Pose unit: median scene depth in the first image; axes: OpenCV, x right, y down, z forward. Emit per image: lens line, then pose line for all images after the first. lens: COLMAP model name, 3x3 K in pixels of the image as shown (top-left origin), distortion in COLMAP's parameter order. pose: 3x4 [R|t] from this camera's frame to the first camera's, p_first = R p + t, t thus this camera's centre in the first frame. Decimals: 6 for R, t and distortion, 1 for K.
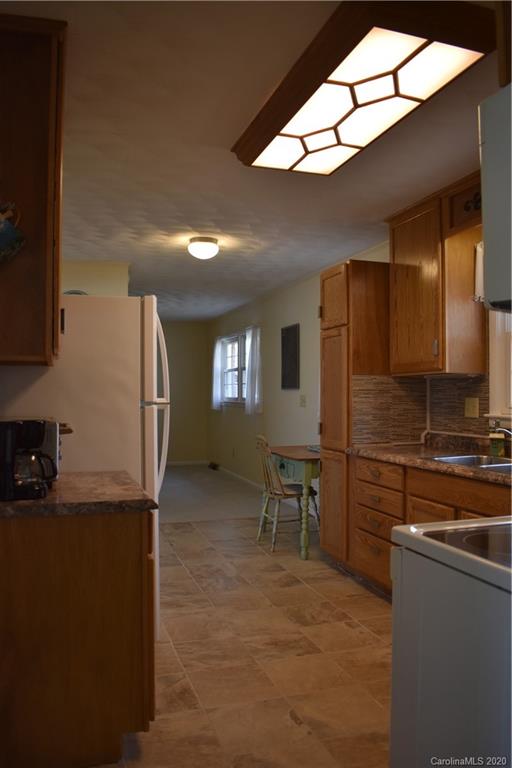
lens RADIAL K [[604.8, 0, 256.0], [0, 604.8, 384.0], [0, 0, 1]] dist [-0.093242, 0.012758]
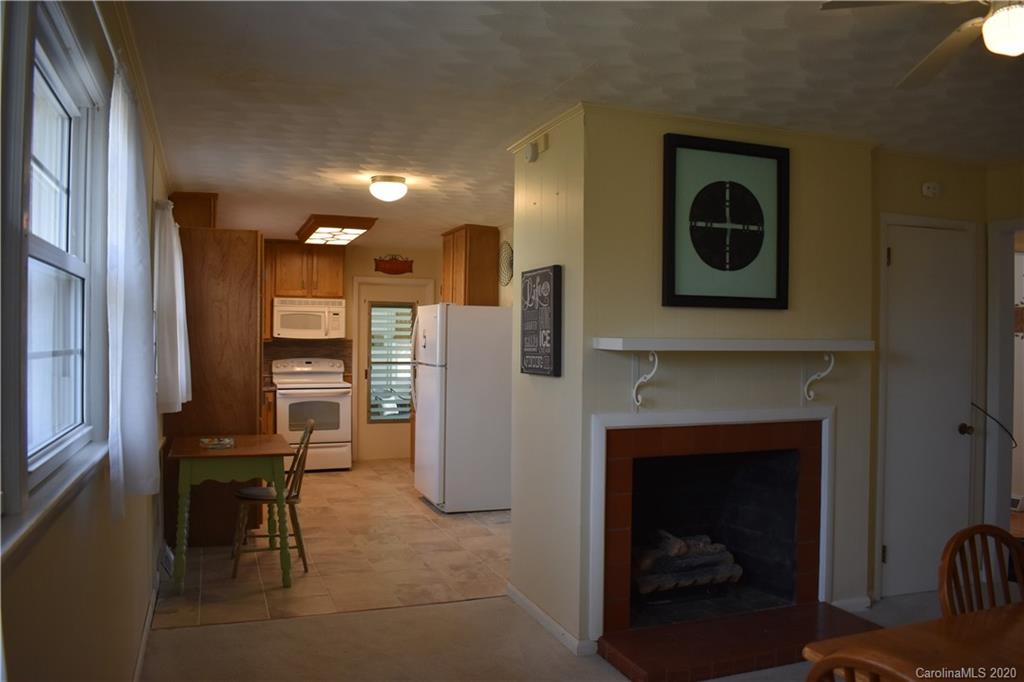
lens RADIAL K [[806.4, 0, 512.0], [0, 806.4, 341.0], [0, 0, 1]] dist [-0.093242, 0.012758]
pose [[-0.999154, -0.010628, -0.039732, -0.219947], [-0.010097, 0.999857, -0.013549, -0.003068], [0.039870, -0.013136, -0.999119, 2.146975]]
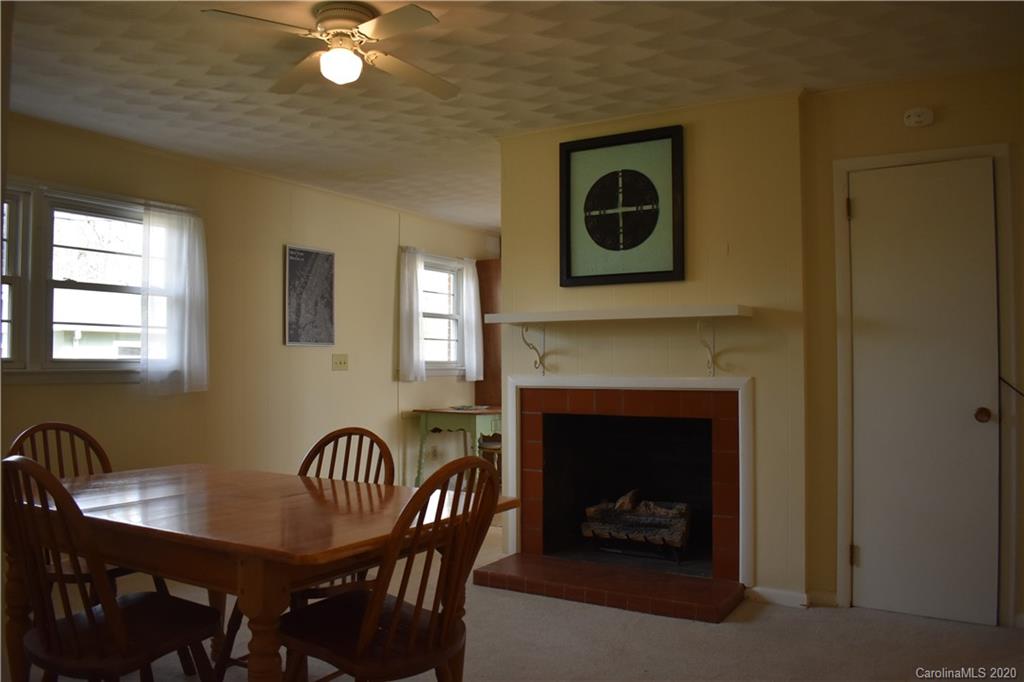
lens RADIAL K [[806.4, 0, 512.0], [0, 806.4, 341.0], [0, 0, 1]] dist [-0.093242, 0.012758]
pose [[-0.651295, 0.019097, 0.758584, -1.078235], [-0.011429, 0.999323, -0.034970, 0.047506], [-0.758739, -0.031445, -0.650636, 2.022231]]
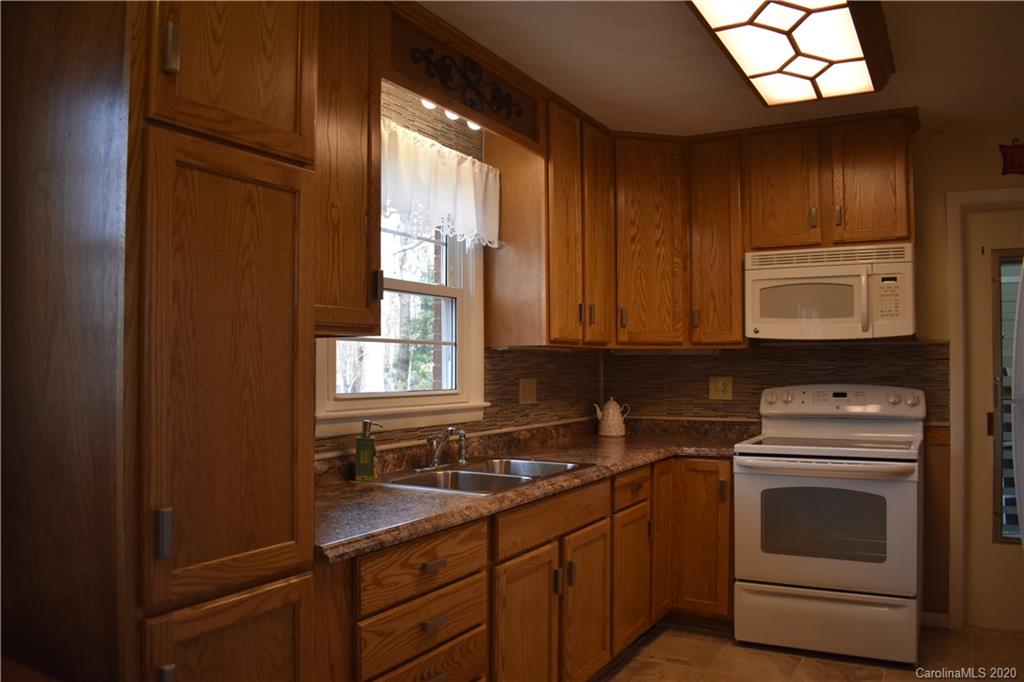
lens RADIAL K [[806.4, 0, 512.0], [0, 806.4, 341.0], [0, 0, 1]] dist [-0.093242, 0.012758]
pose [[-0.673685, 0.020619, 0.738731, -0.203081], [-0.013085, 0.999121, -0.039820, 0.008888], [-0.738903, -0.036492, -0.672823, 1.047395]]
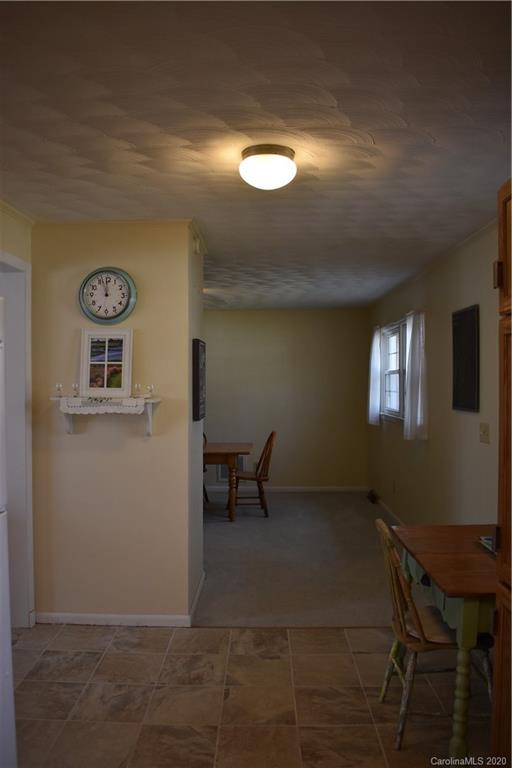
lens RADIAL K [[604.8, 0, 256.0], [0, 604.8, 384.0], [0, 0, 1]] dist [-0.093242, 0.012758]
pose [[0.945752, 0.001217, -0.324886, 0.076087], [0.005527, 0.999788, 0.019836, -0.046557], [0.324841, -0.020556, 0.945545, 0.502643]]
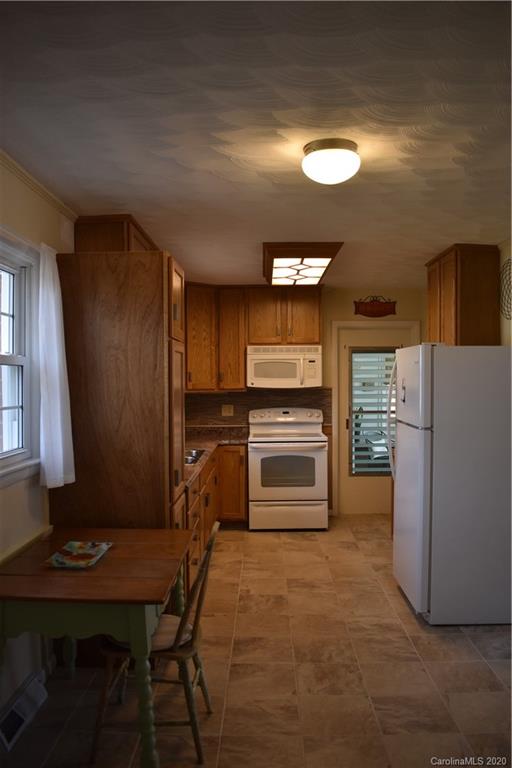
lens RADIAL K [[604.8, 0, 256.0], [0, 604.8, 384.0], [0, 0, 1]] dist [-0.093242, 0.012758]
pose [[-0.944468, 0.000821, 0.328603, -0.201112], [-0.001249, 0.999981, -0.006089, -0.029358], [-0.328602, -0.006161, -0.944448, 1.543845]]
